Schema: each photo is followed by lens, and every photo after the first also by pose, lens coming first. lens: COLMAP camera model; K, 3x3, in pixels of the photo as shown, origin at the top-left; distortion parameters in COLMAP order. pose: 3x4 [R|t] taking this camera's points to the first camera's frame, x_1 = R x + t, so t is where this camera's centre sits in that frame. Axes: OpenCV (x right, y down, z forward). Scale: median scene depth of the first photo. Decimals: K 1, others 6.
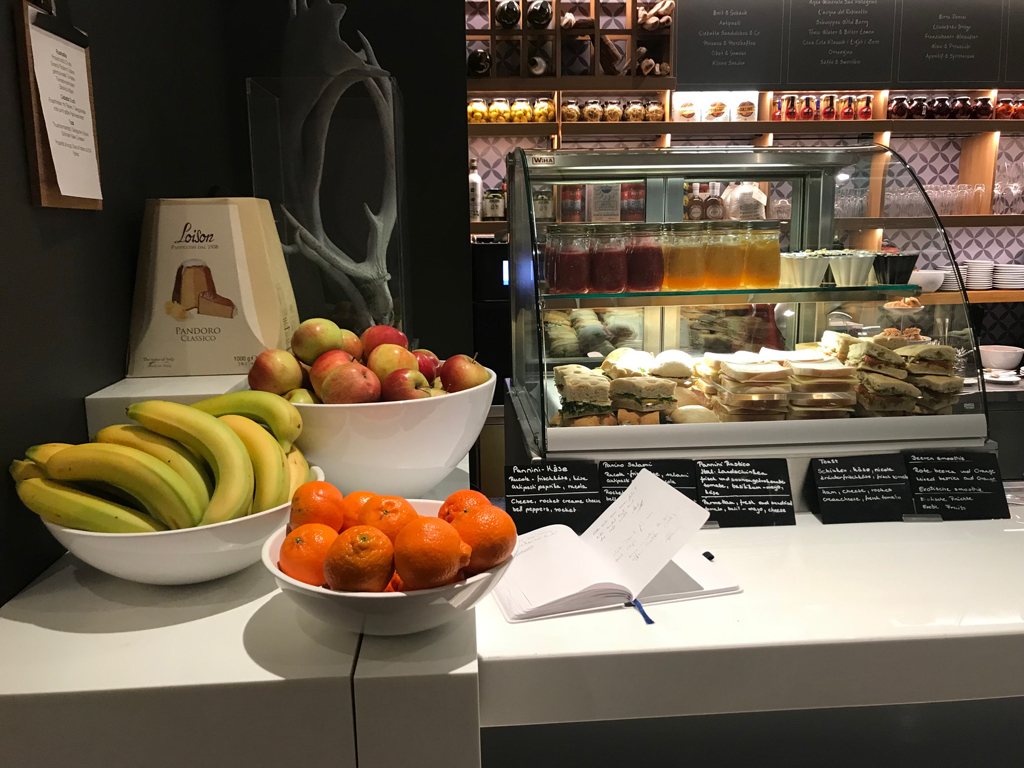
lens RADIAL K [[834.7, 0, 513.5], [0, 834.7, 378.6], [0, 0, 1]] dist [0.005917, 0.001533]
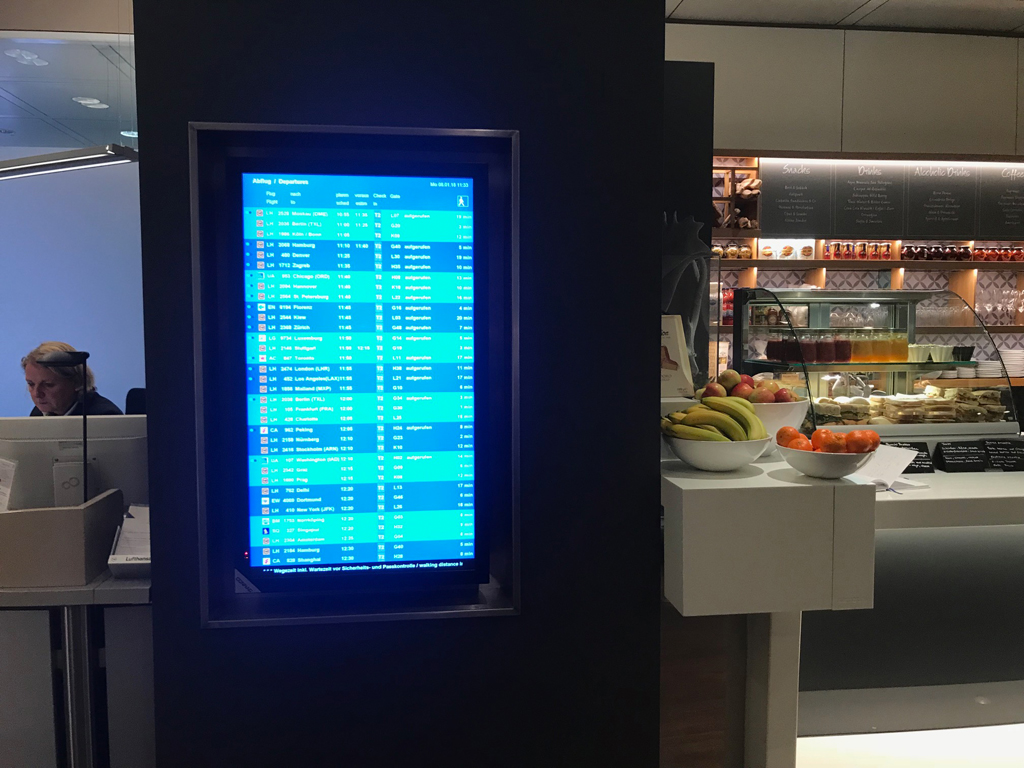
lens RADIAL K [[834.7, 0, 512.1], [0, 834.7, 386.0], [0, 0, 1]] dist [0.005917, 0.001533]
pose [[0.998517, 0.009767, 0.053559, -0.724258], [-0.003734, 0.993745, -0.111610, 0.172154], [-0.054314, 0.111244, 0.992308, -0.902881]]
